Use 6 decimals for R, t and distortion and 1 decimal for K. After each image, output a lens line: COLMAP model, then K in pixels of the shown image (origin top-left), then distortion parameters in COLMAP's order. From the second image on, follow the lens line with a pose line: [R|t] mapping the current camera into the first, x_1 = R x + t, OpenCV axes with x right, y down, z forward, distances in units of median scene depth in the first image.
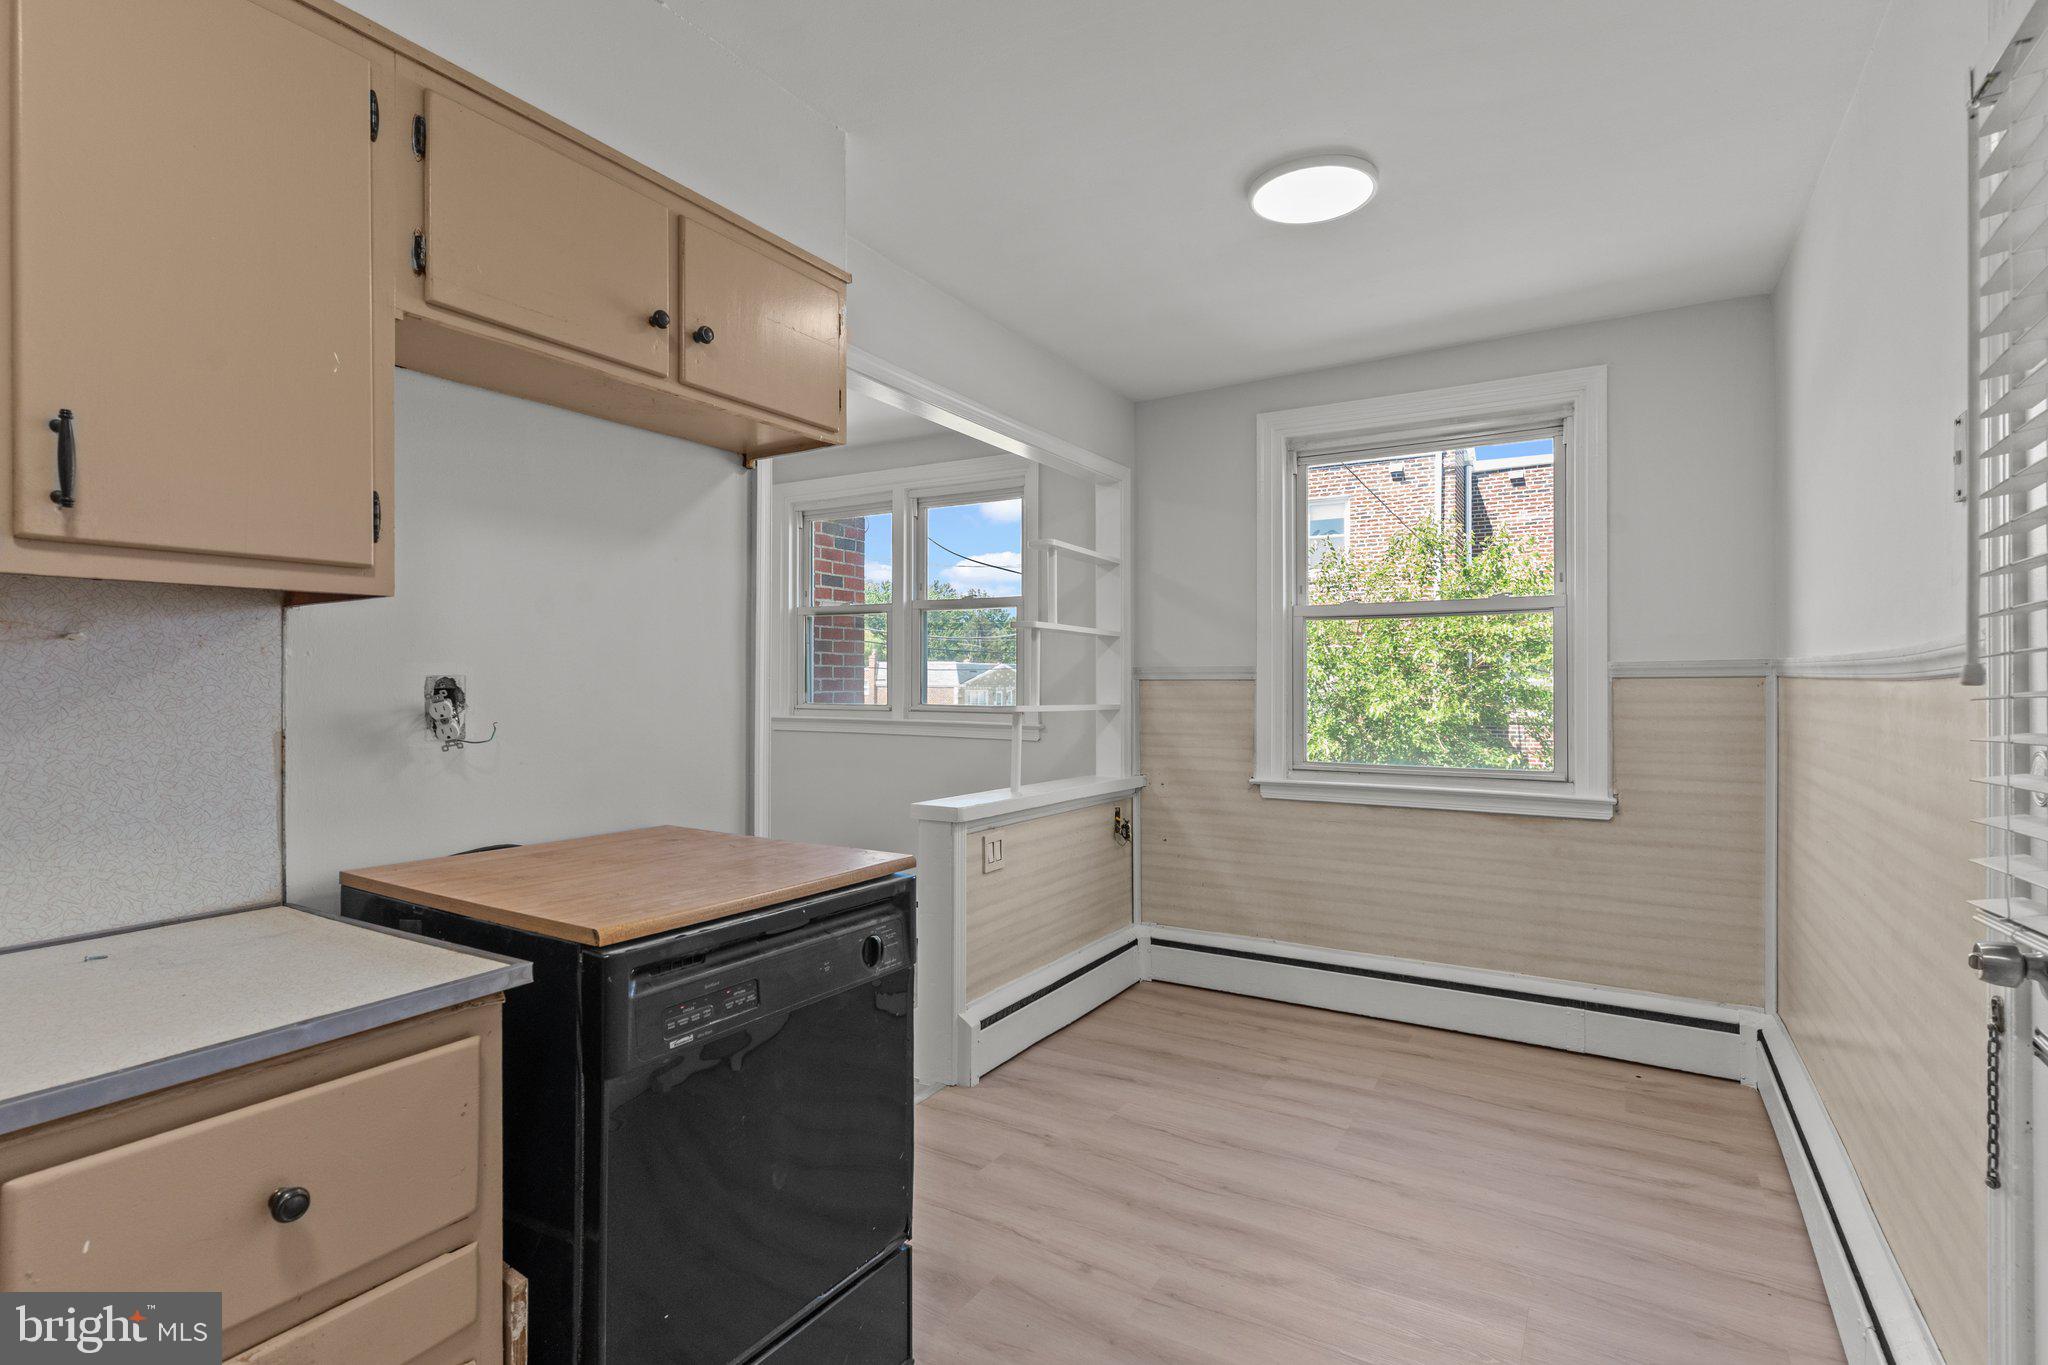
lens RADIAL K [[985.5, 0, 1024.0], [0, 985.5, 682.5], [0, 0, 1]] dist [0.031821, 0.000255]
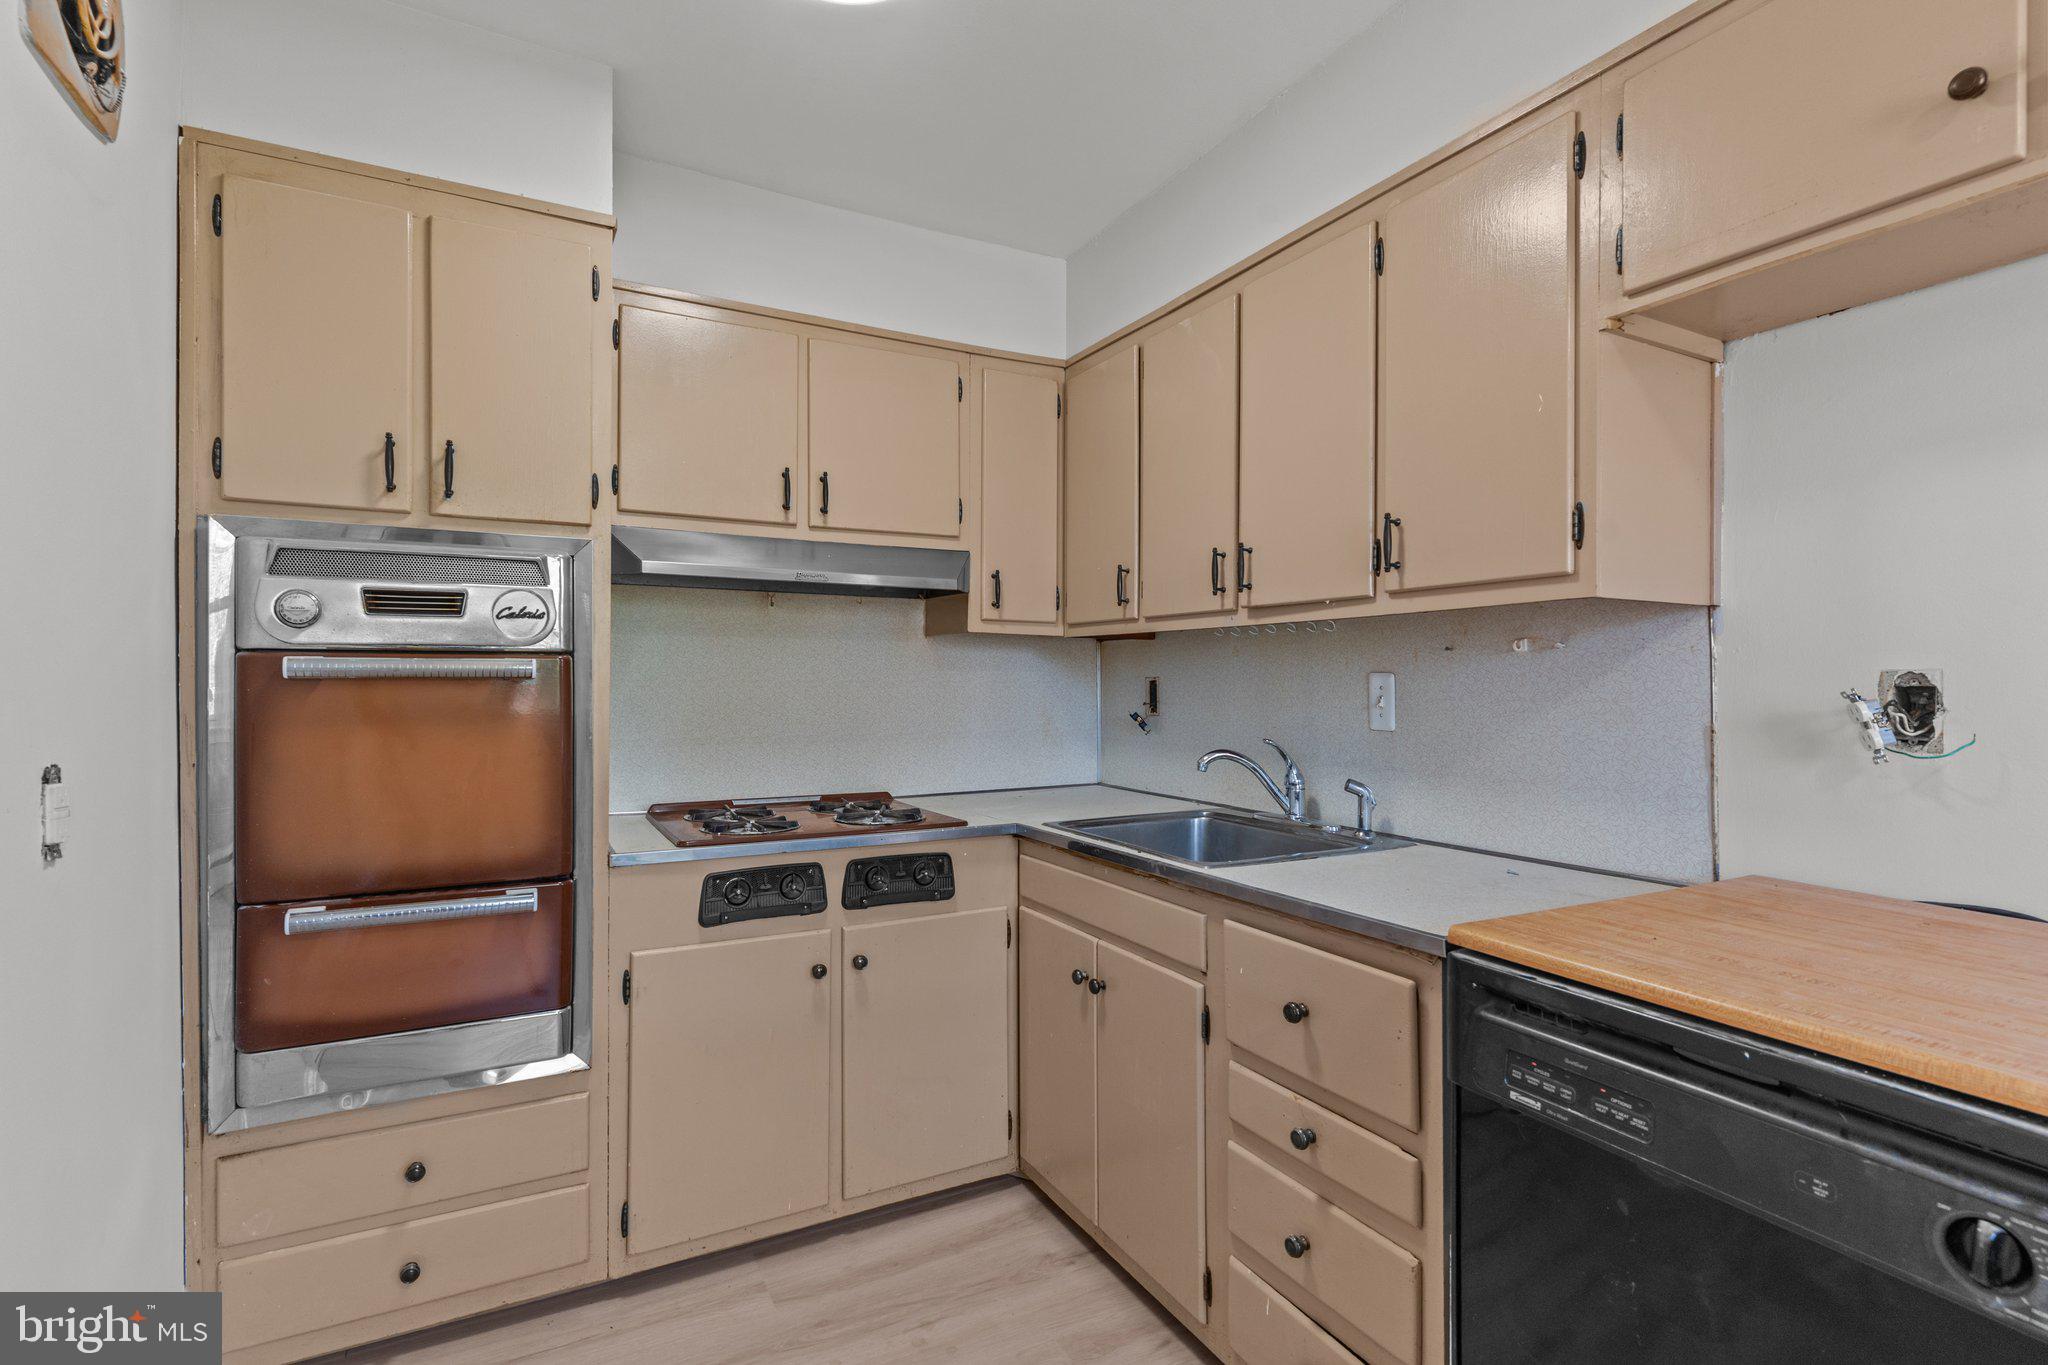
lens RADIAL K [[985.5, 0, 1024.0], [0, 985.5, 682.5], [0, 0, 1]] dist [0.031821, 0.000255]
pose [[-0.499156, 0.000189, -0.866512, 0.543430], [-0.000200, 1.000000, 0.000333, 0.003711], [0.866512, 0.000339, -0.499156, 0.943493]]
